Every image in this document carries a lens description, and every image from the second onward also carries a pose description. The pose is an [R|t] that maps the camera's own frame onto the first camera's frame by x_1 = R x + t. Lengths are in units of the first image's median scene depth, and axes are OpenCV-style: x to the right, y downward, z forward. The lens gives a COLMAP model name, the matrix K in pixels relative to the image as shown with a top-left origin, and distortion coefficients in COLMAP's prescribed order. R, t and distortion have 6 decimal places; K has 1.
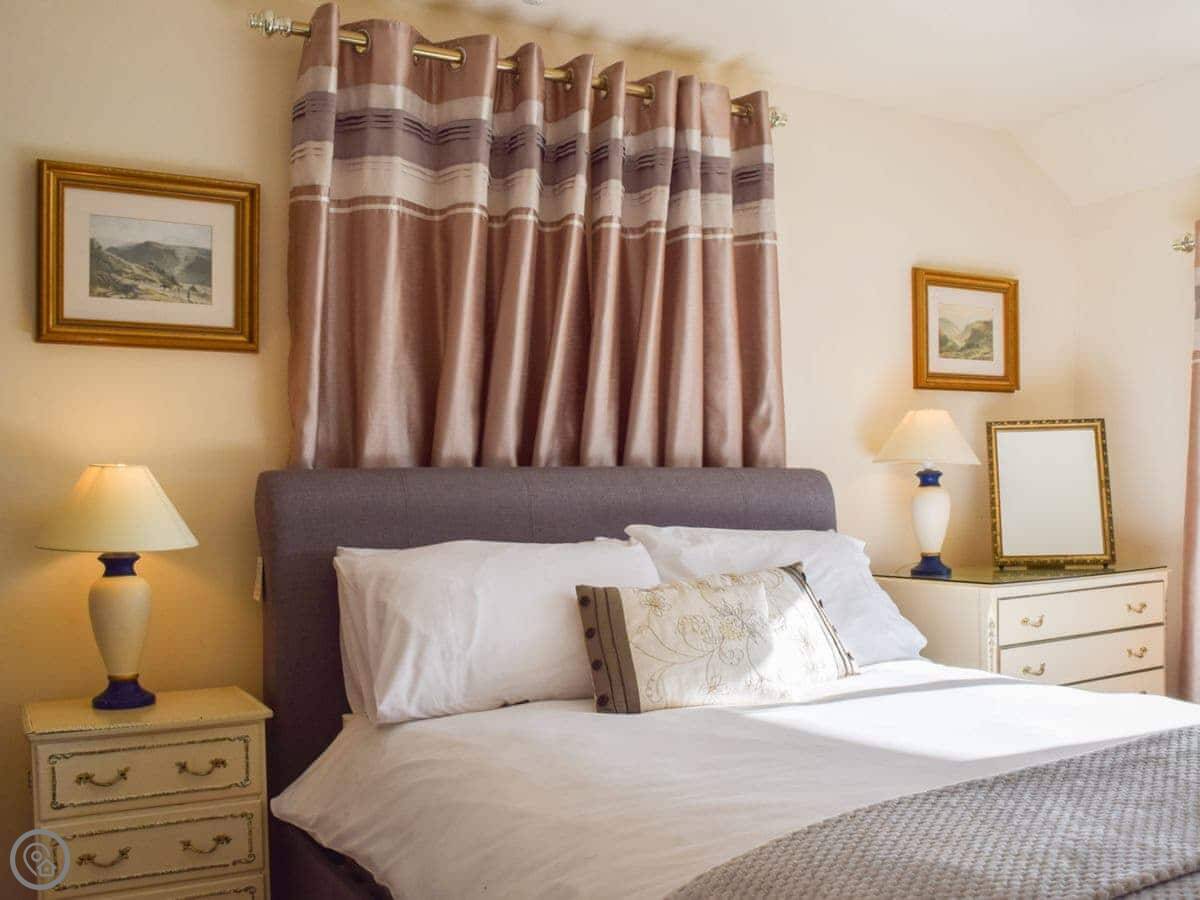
lens RADIAL K [[1057.5, 0, 603.3], [0, 1057.5, 443.3], [0, 0, 1]] dist [-0.061112, 0.002092]
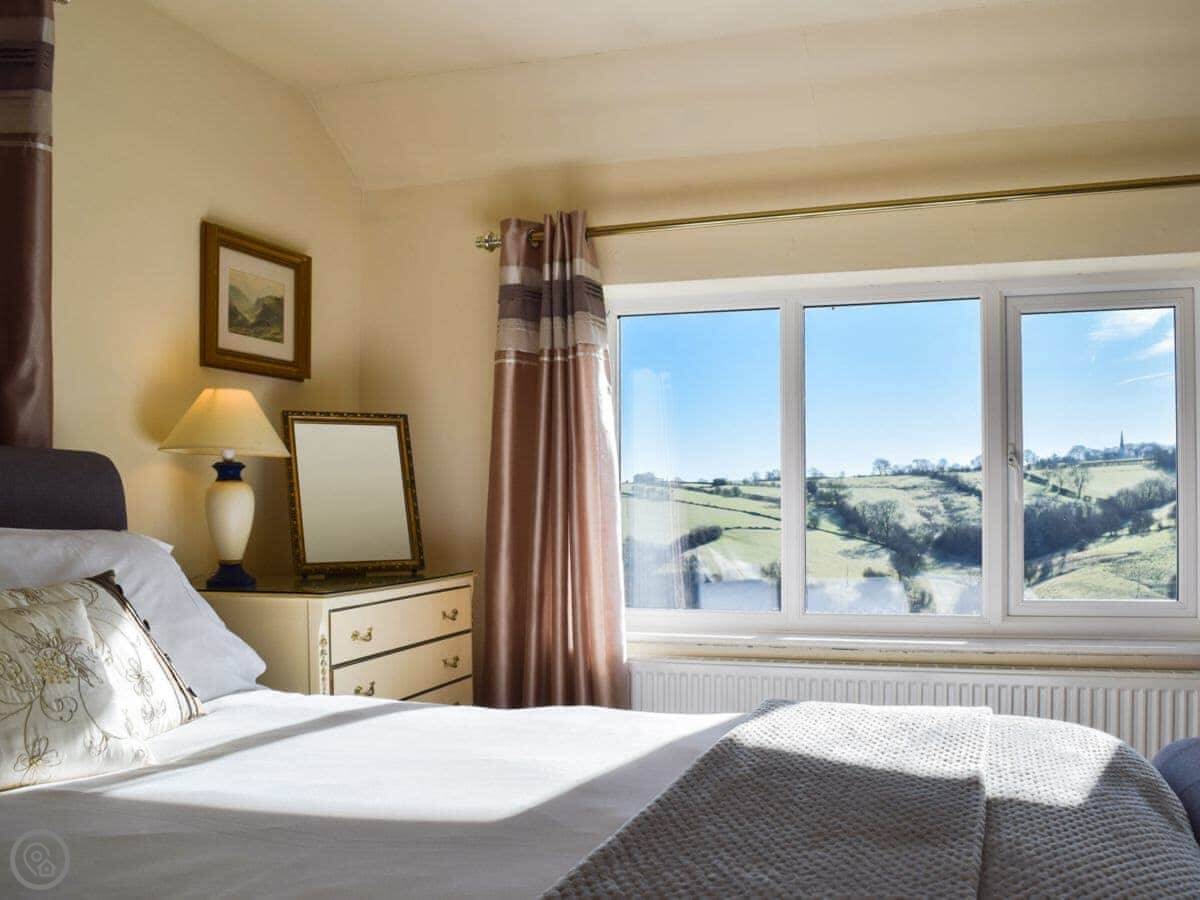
lens RADIAL K [[1113.7, 0, 600.3], [0, 1113.7, 473.9], [0, 0, 1]] dist [-0.065668, 0.009963]
pose [[0.746523, 0.031690, 0.664604, -0.053104], [-0.043265, 0.999063, 0.000960, 0.022258], [-0.663951, -0.029470, 0.747195, 0.151260]]
